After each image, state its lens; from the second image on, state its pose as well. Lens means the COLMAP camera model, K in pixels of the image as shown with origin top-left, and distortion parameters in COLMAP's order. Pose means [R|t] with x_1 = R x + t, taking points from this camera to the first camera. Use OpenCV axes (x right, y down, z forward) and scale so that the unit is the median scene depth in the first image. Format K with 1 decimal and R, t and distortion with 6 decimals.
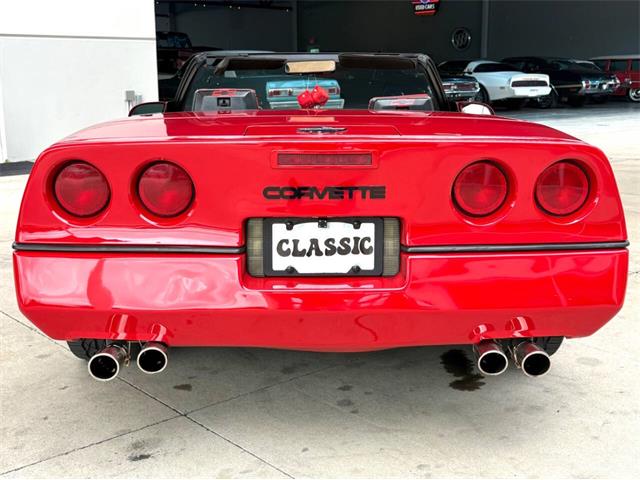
lens RADIAL K [[806.2, 0, 311.0], [0, 806.2, 238.5], [0, 0, 1]] dist [0.022212, 0.030687]
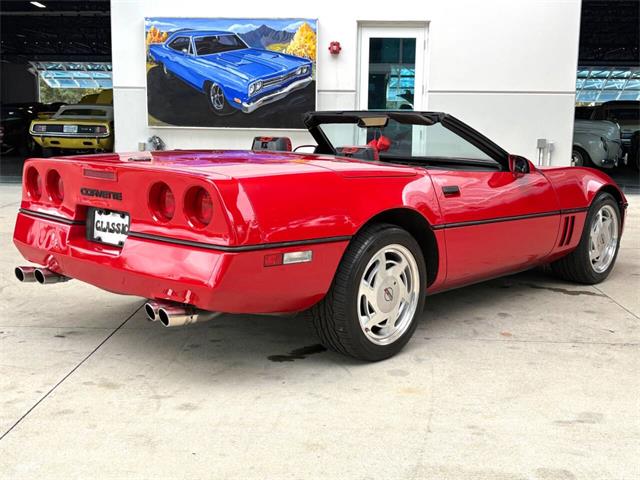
lens RADIAL K [[788.1, 0, 314.7], [0, 788.1, 239.8], [0, 0, 1]] dist [0.148864, -0.440963]
pose [[0.724042, 0.119630, -0.679302, 1.357202], [-0.155251, 0.987839, 0.008488, -0.041214], [0.672056, 0.099317, 0.733810, 0.068408]]
